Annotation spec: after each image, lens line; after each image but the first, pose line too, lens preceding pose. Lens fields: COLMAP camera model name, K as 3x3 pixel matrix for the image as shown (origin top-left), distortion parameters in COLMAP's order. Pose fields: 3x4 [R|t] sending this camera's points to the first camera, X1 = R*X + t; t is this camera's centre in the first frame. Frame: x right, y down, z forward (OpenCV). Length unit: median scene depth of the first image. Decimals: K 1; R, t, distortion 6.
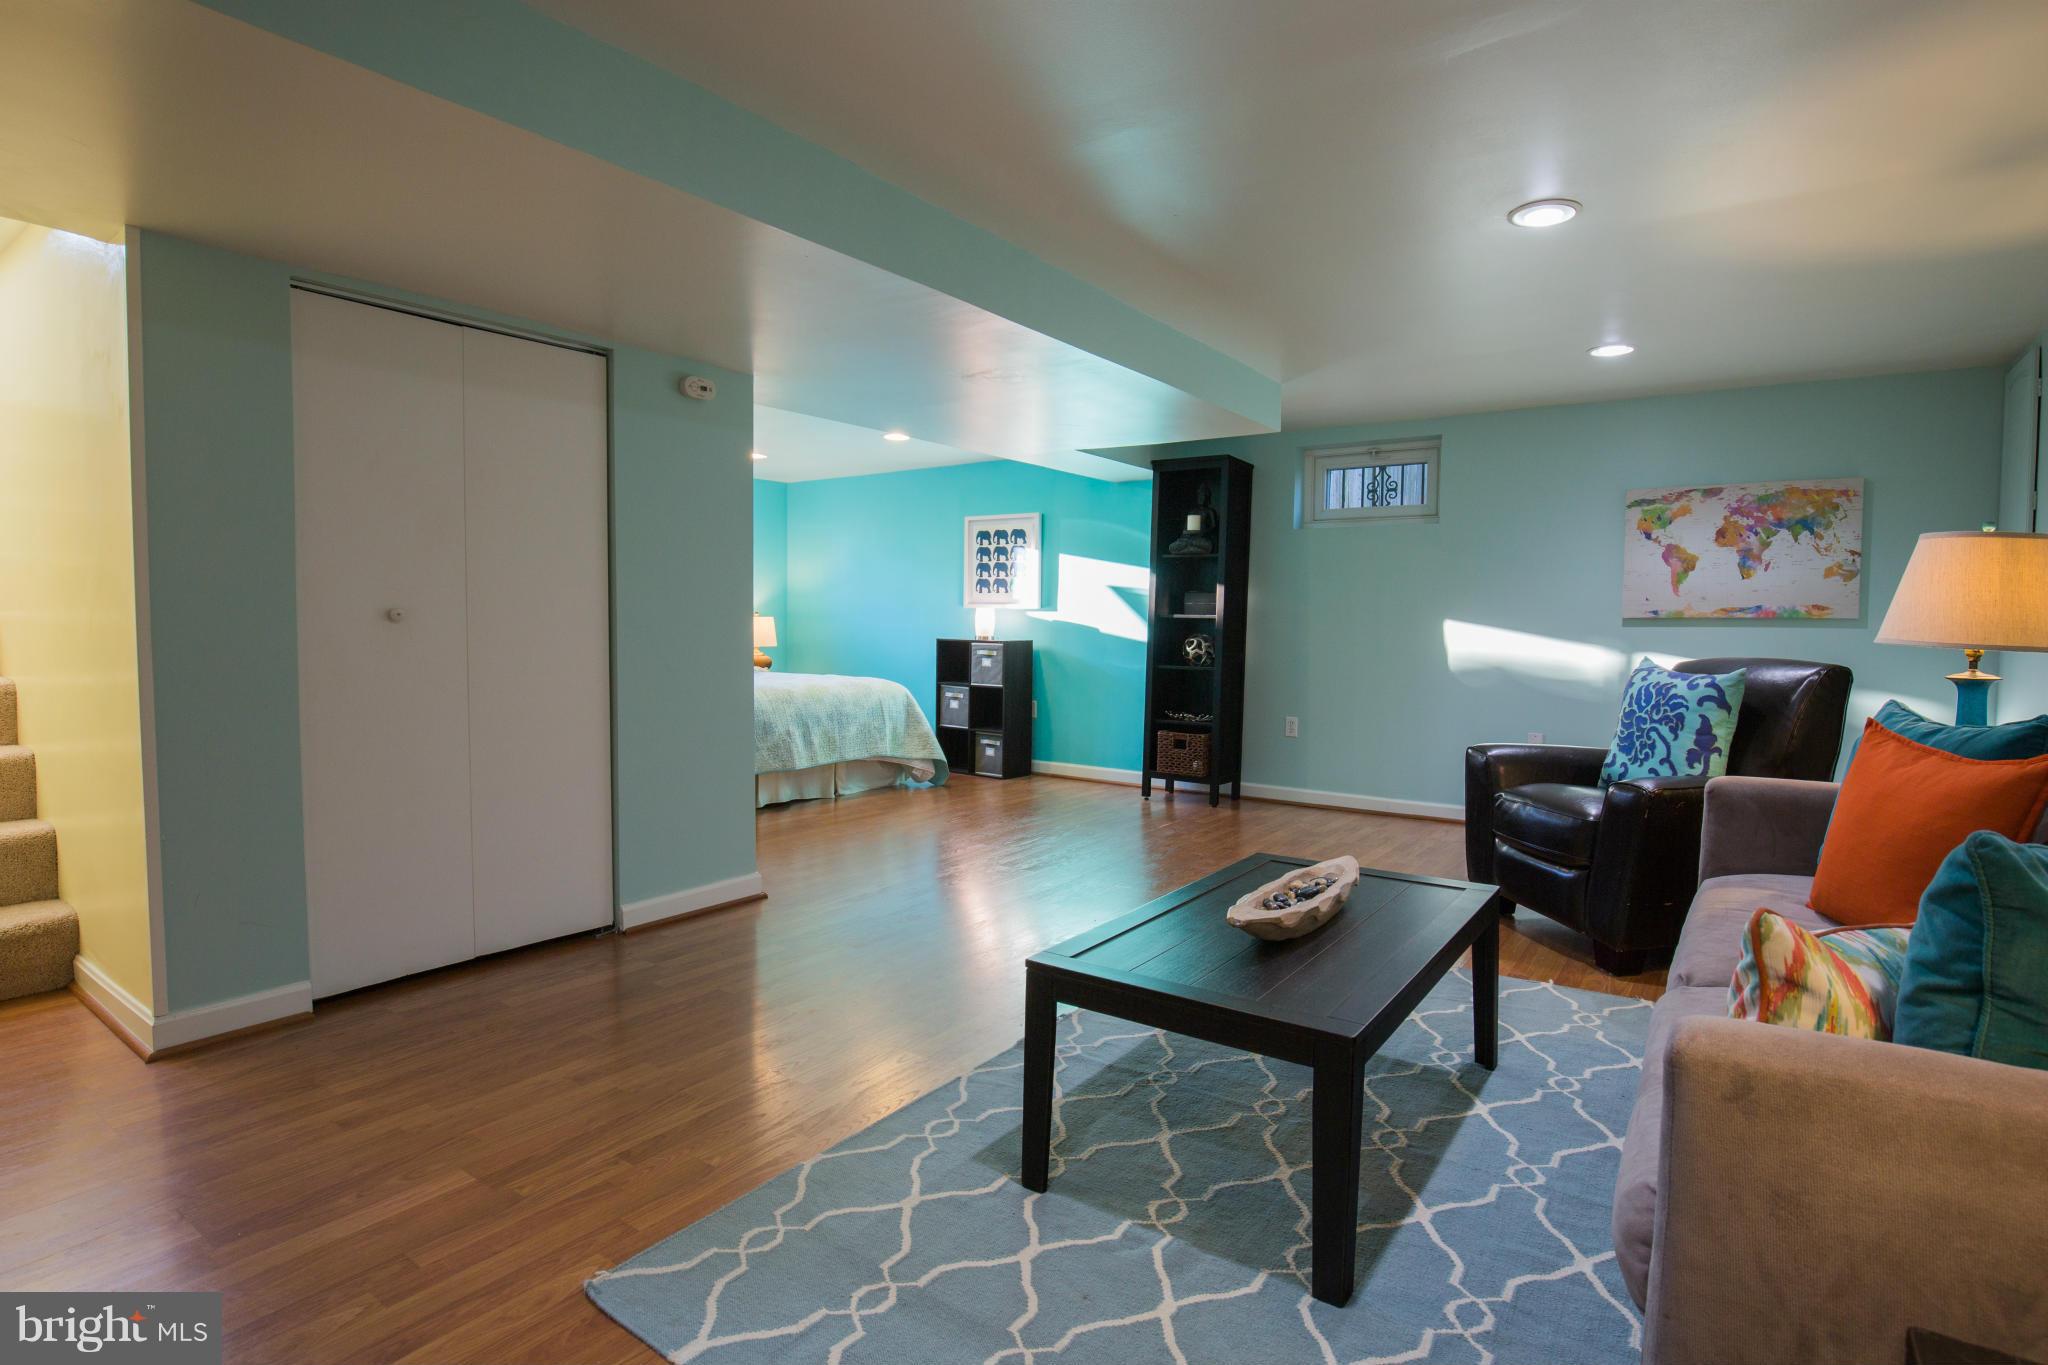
lens RADIAL K [[1000.8, 0, 1022.8], [0, 1000.8, 680.5], [0, 0, 1]] dist [-0.000261, -0.000037]
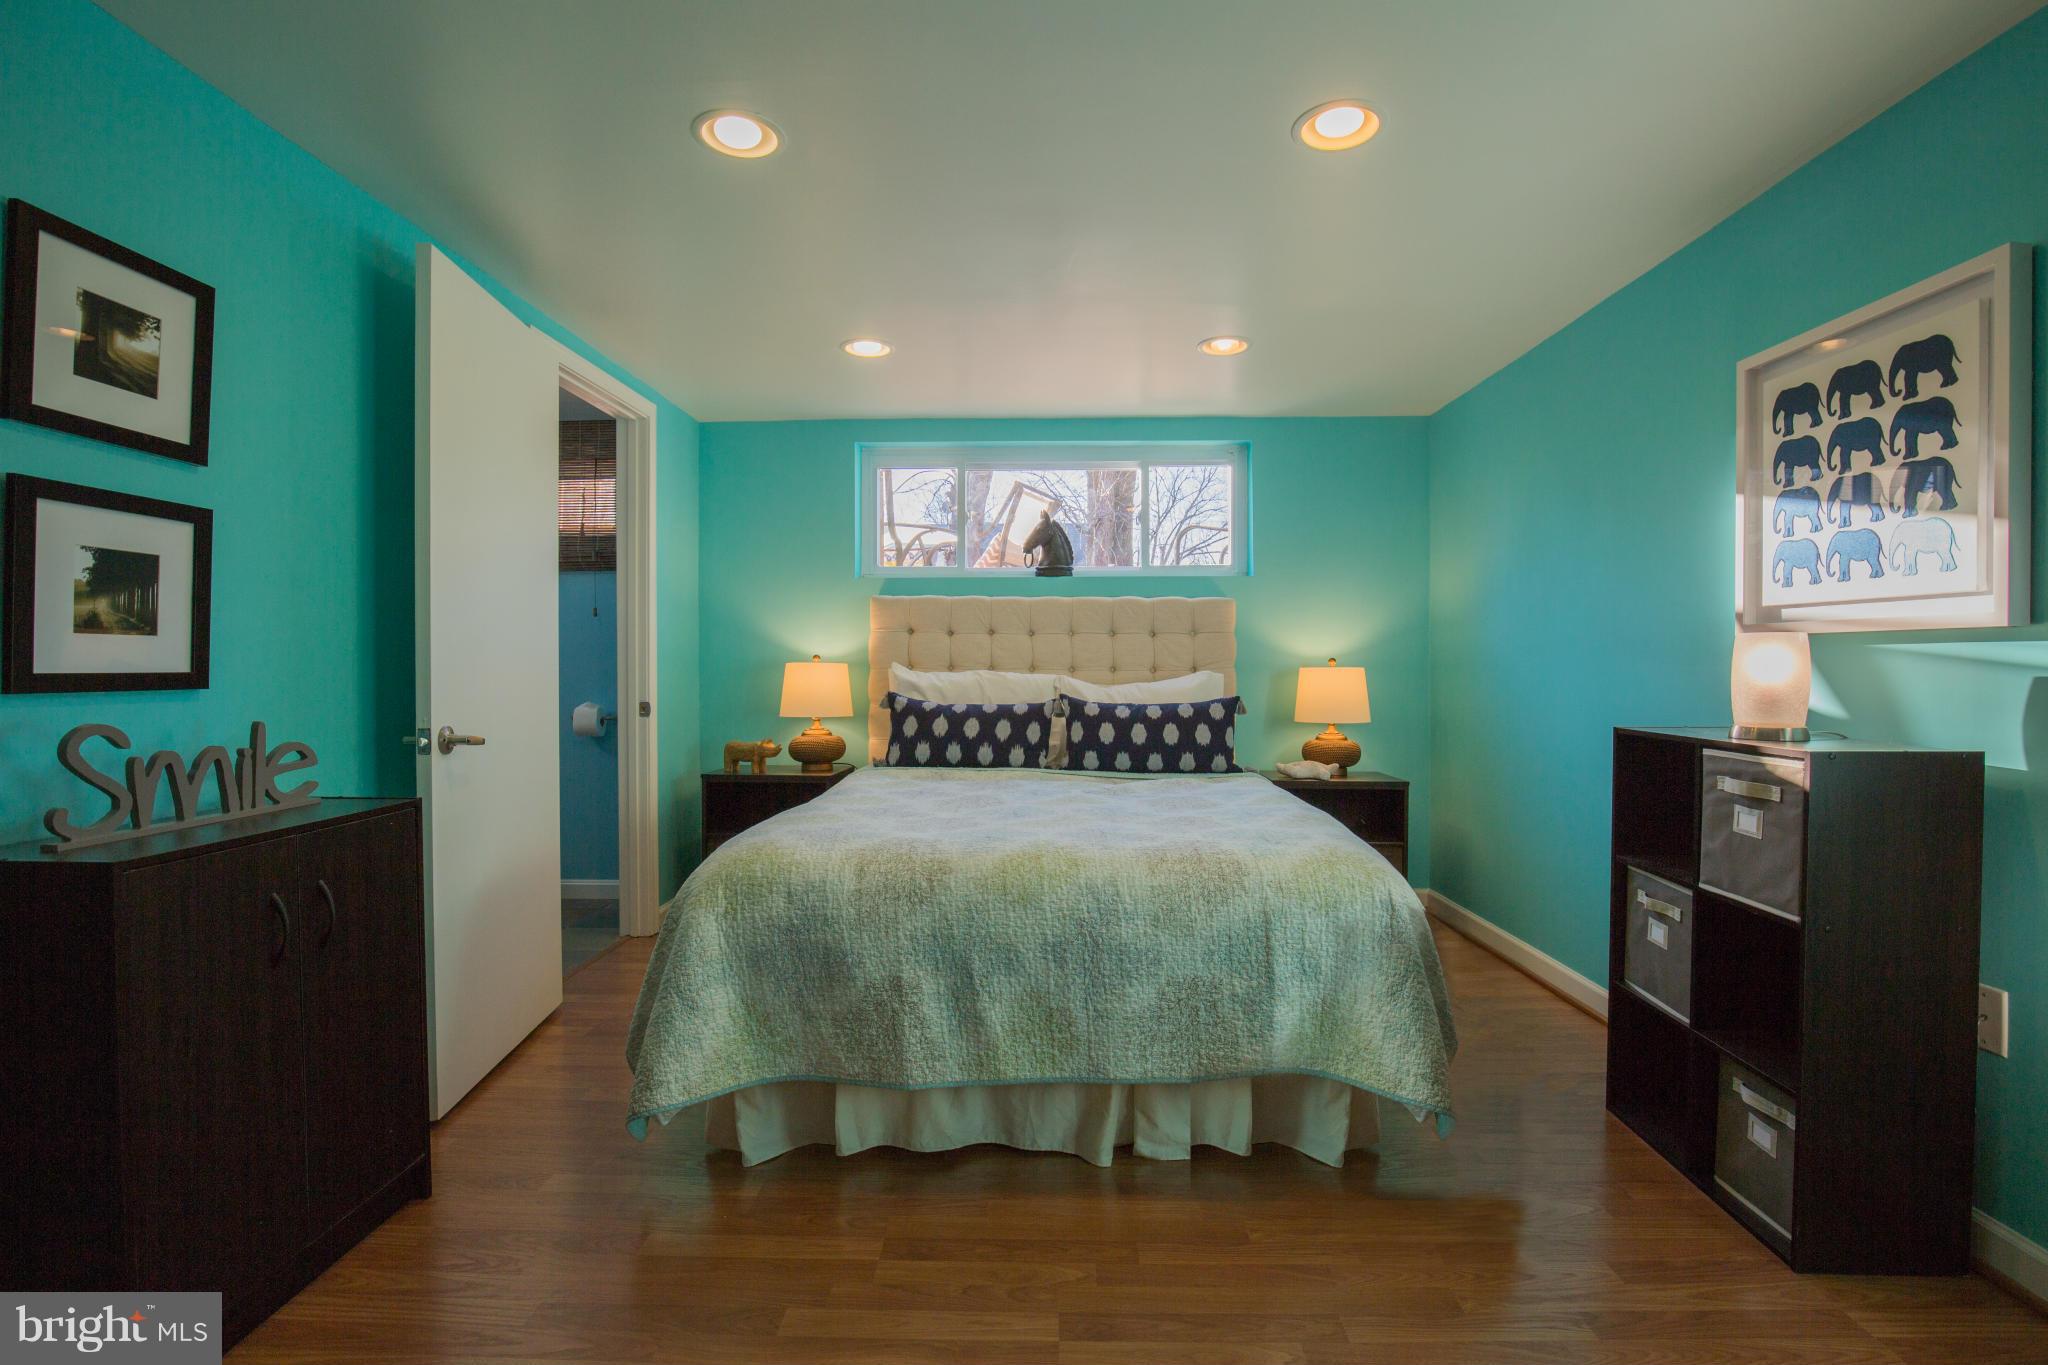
lens RADIAL K [[940.6, 0, 1017.0], [0, 940.6, 676.2], [0, 0, 1]] dist [-0.035701, 0.004592]
pose [[0.559598, -0.001449, -0.828763, 0.064482], [-0.040563, 0.998752, -0.029135, -0.043158], [0.827771, 0.049921, 0.558841, 0.674529]]
